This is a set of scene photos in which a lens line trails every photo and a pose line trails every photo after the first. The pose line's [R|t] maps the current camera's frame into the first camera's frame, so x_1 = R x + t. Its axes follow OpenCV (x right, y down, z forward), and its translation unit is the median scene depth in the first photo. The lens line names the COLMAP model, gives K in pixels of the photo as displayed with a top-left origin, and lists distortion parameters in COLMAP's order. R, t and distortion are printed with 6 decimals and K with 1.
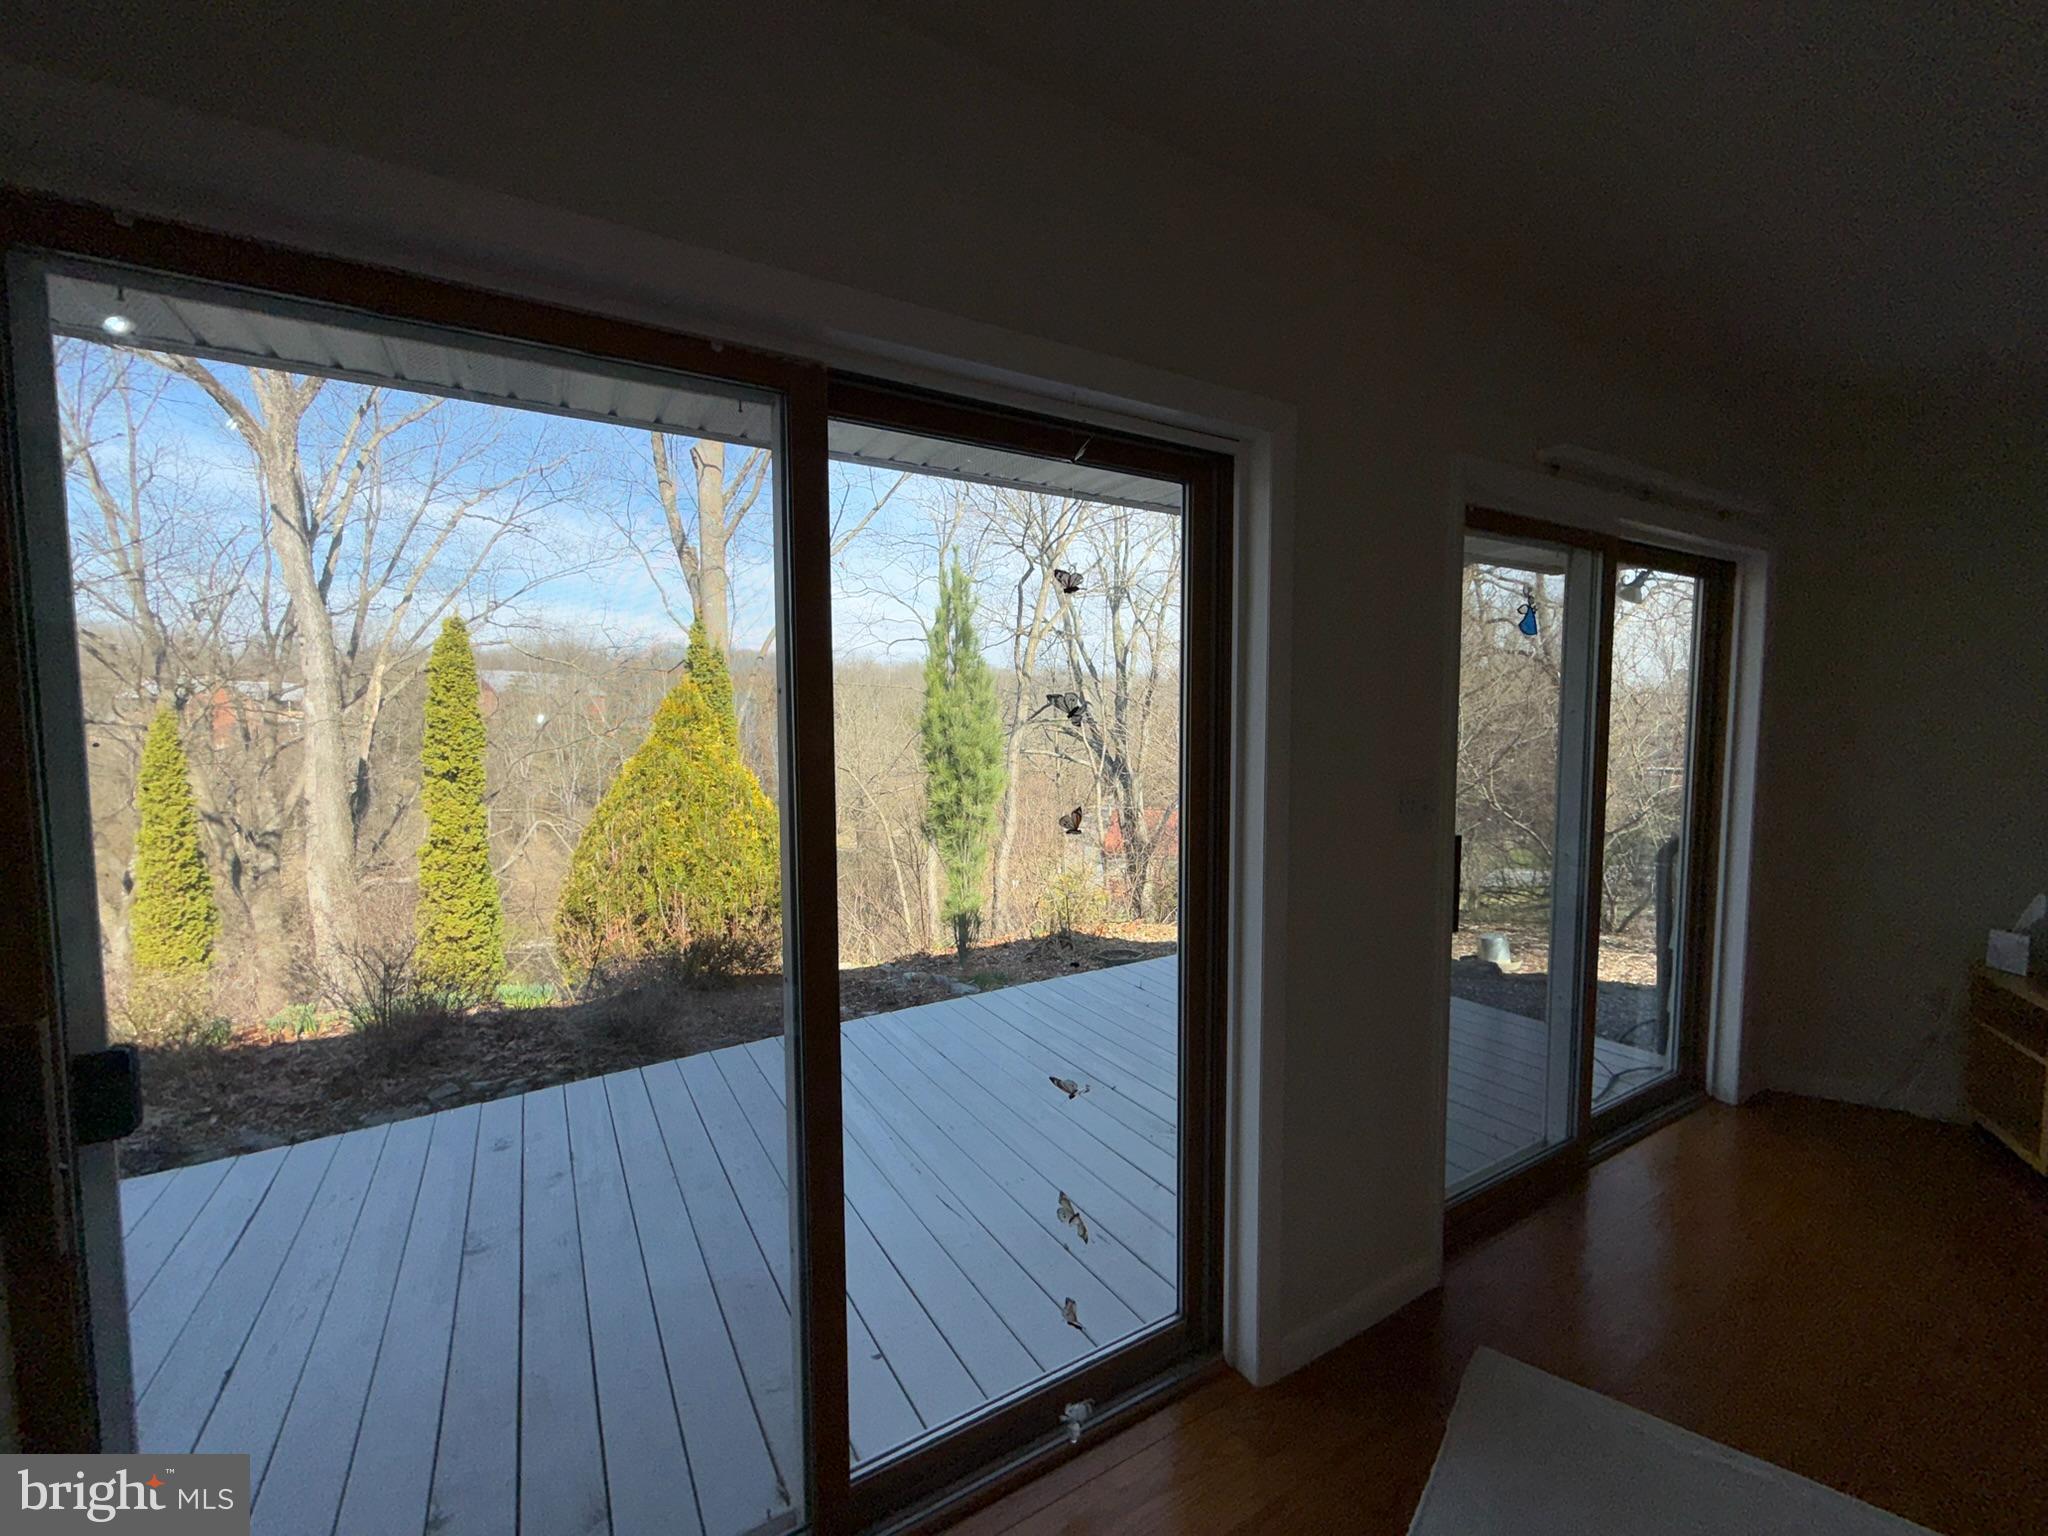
lens RADIAL K [[816.8, 0, 1021.5], [0, 816.8, 769.2], [0, 0, 1]] dist [-0.002515, 0.000859]
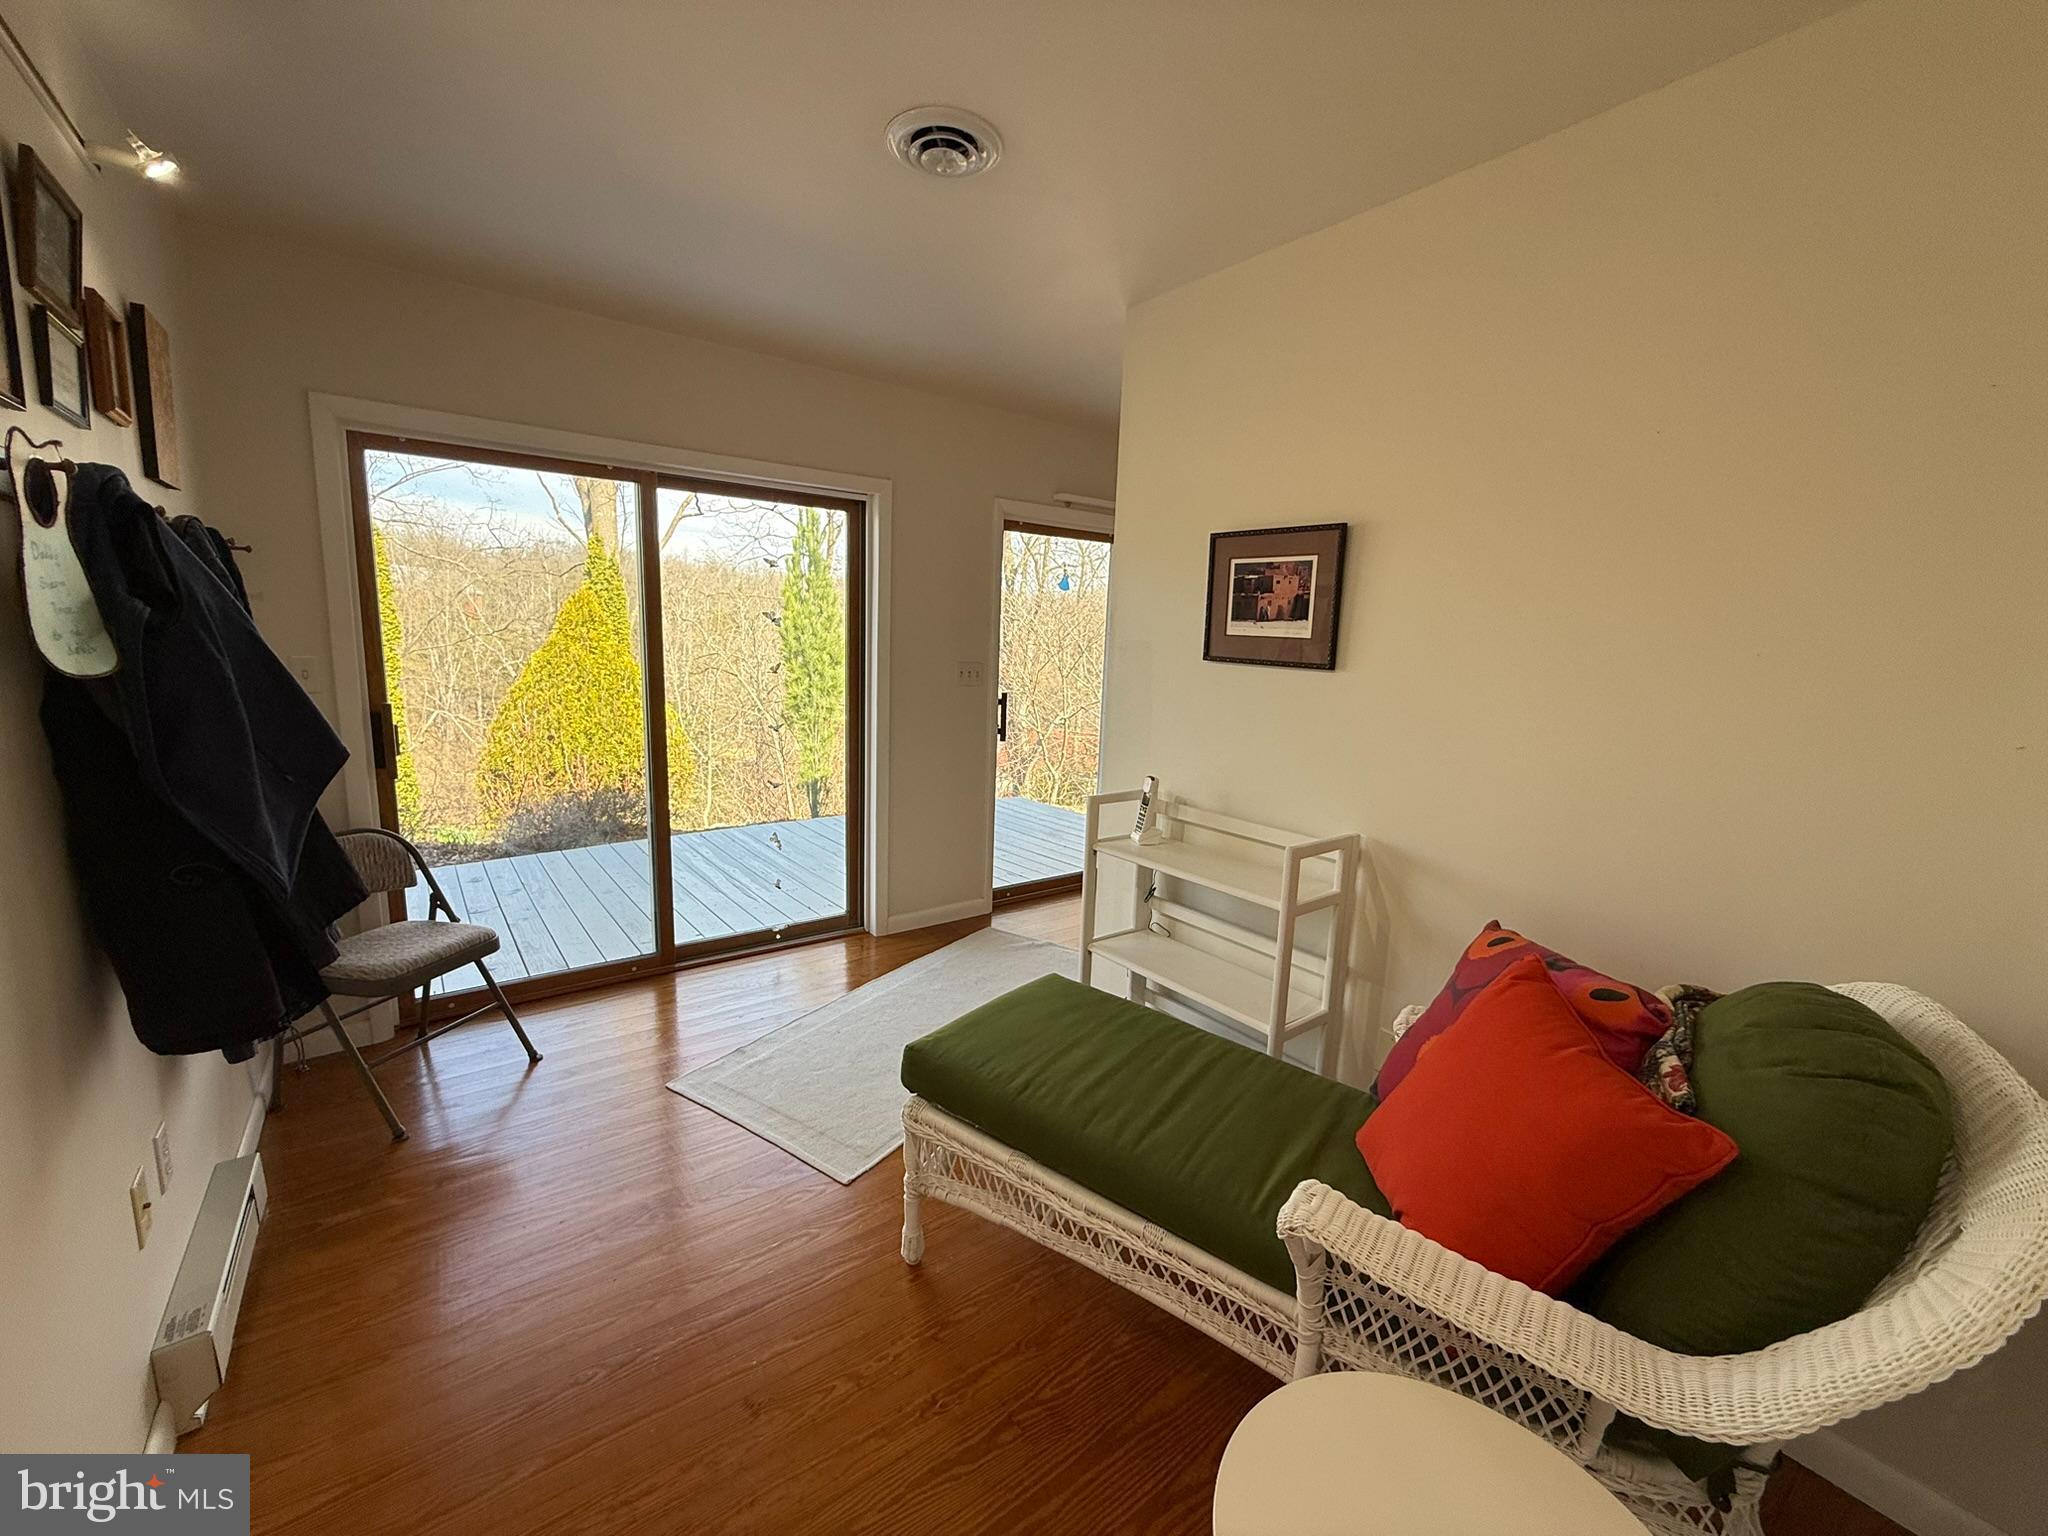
lens RADIAL K [[816.8, 0, 1019.9], [0, 816.8, 771.3], [0, 0, 1]] dist [-0.002515, 0.000859]
pose [[0.993795, 0.019541, 0.109494, 0.113360], [-0.030506, 0.994582, 0.099380, 0.022796], [-0.106958, -0.102104, 0.989007, -0.311852]]
